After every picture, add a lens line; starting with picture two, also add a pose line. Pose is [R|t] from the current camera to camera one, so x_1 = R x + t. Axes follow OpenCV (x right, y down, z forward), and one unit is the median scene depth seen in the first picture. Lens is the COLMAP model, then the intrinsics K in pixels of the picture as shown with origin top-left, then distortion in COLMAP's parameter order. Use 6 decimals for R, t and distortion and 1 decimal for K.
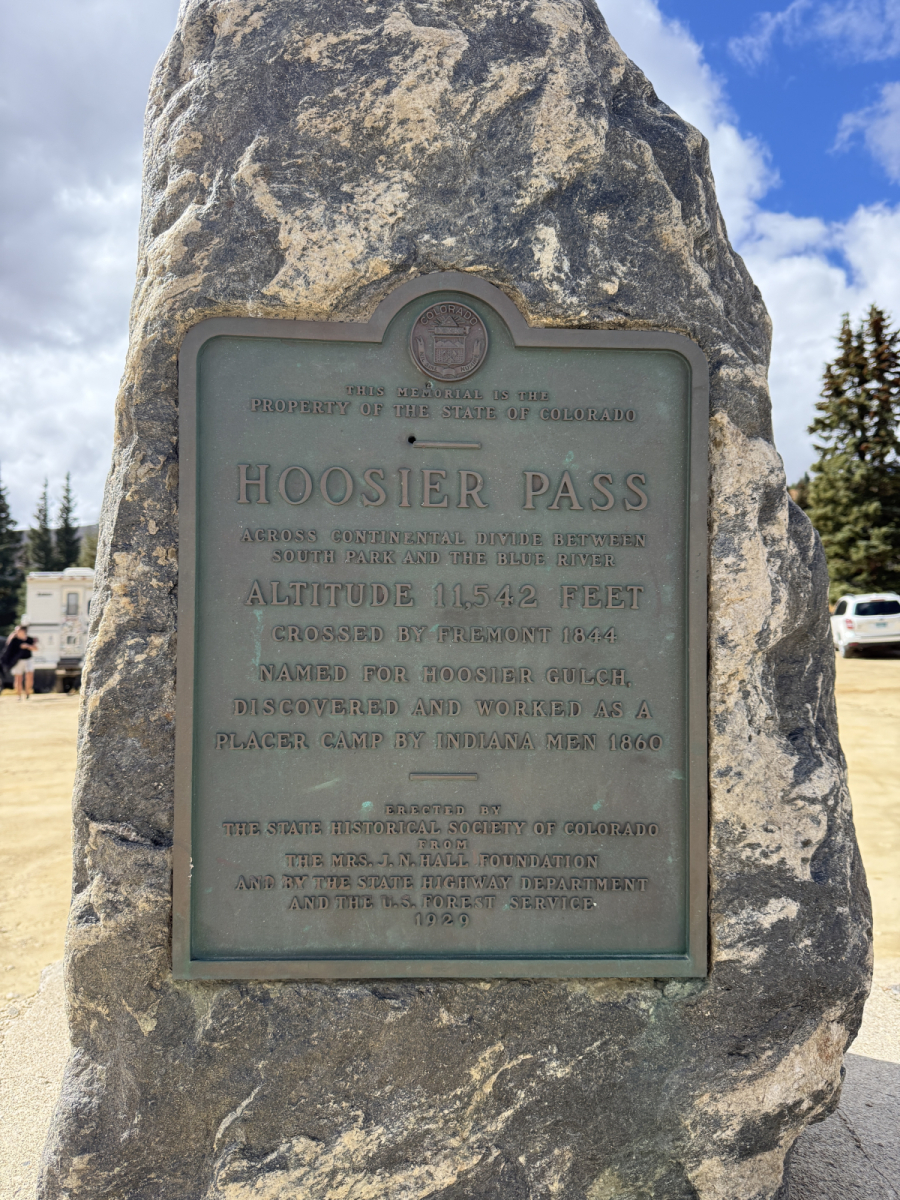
lens RADIAL K [[843.6, 0, 453.0], [0, 843.6, 597.6], [0, 0, 1]] dist [0.040404, -0.004072]
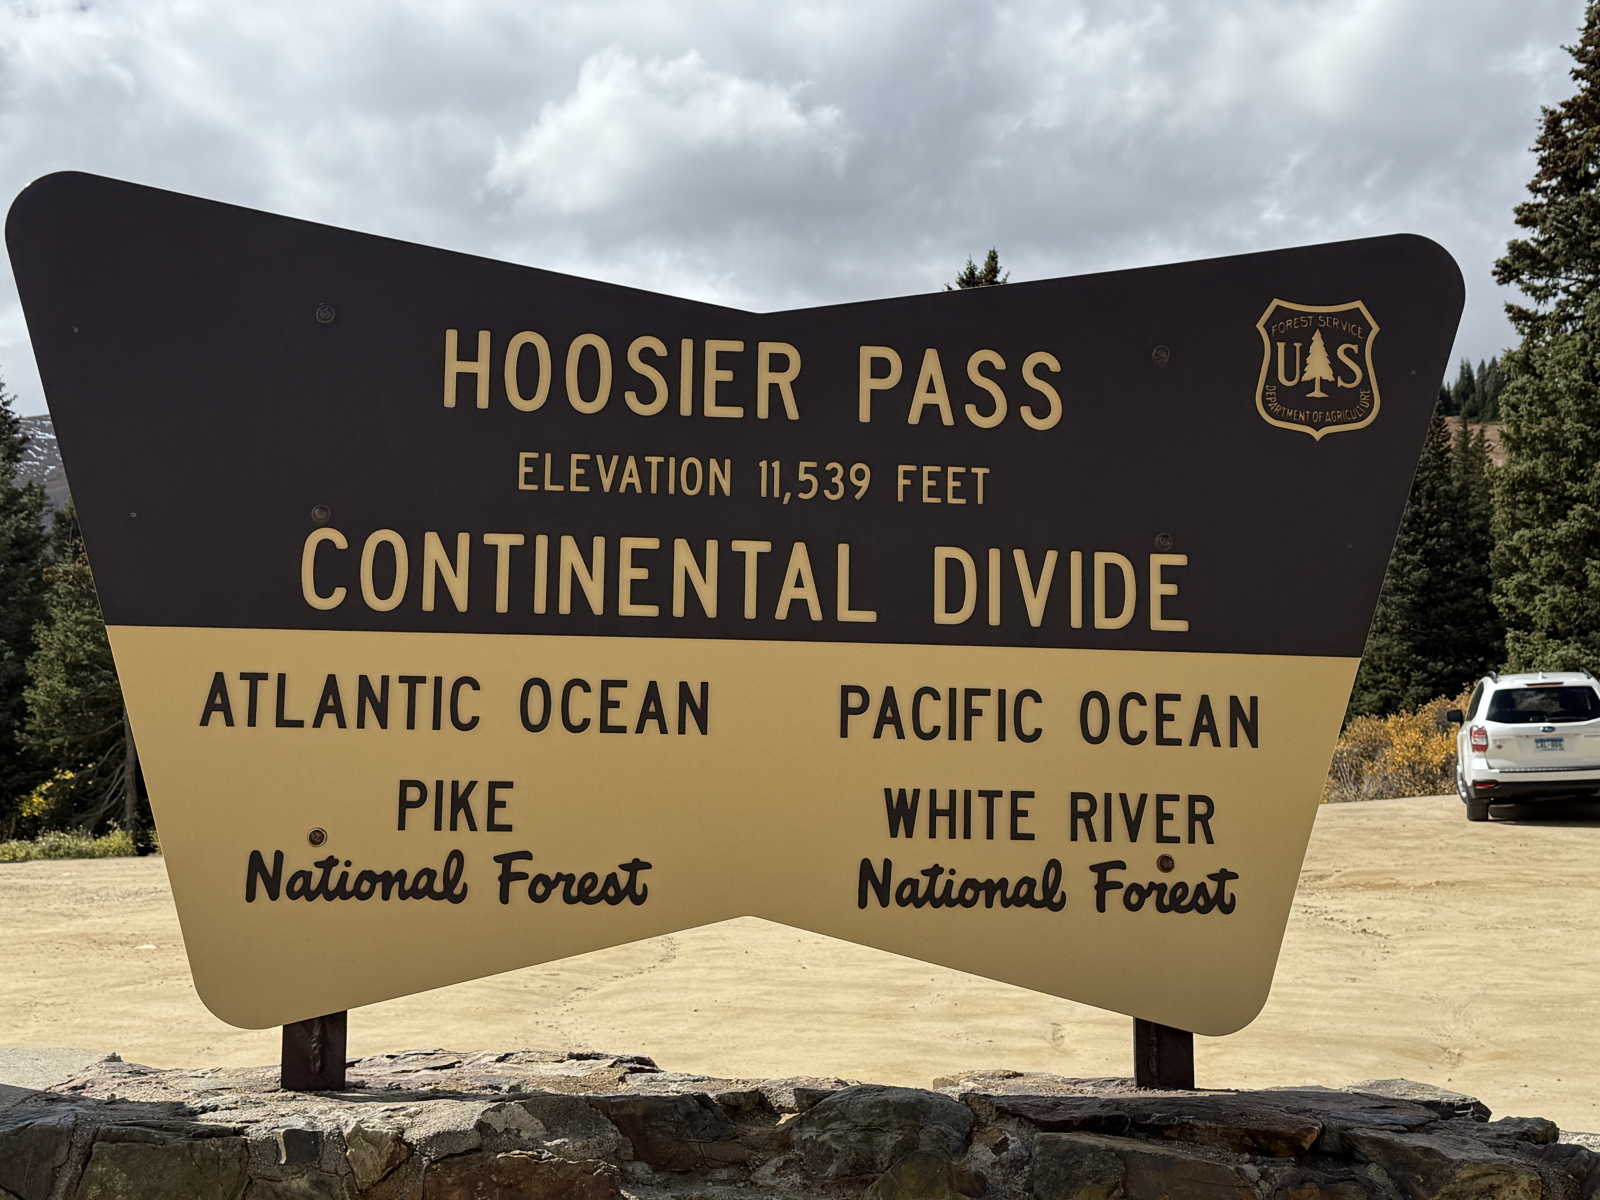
lens RADIAL K [[2190.5, 0, 809.2], [0, 2190.5, 588.7], [0, 0, 1]] dist [0.122532, 0.000000]
pose [[0.999123, 0.020788, 0.036359, 2.441141], [-0.019673, 0.999333, -0.030772, -0.121510], [-0.036974, 0.030030, 0.998865, -3.498592]]
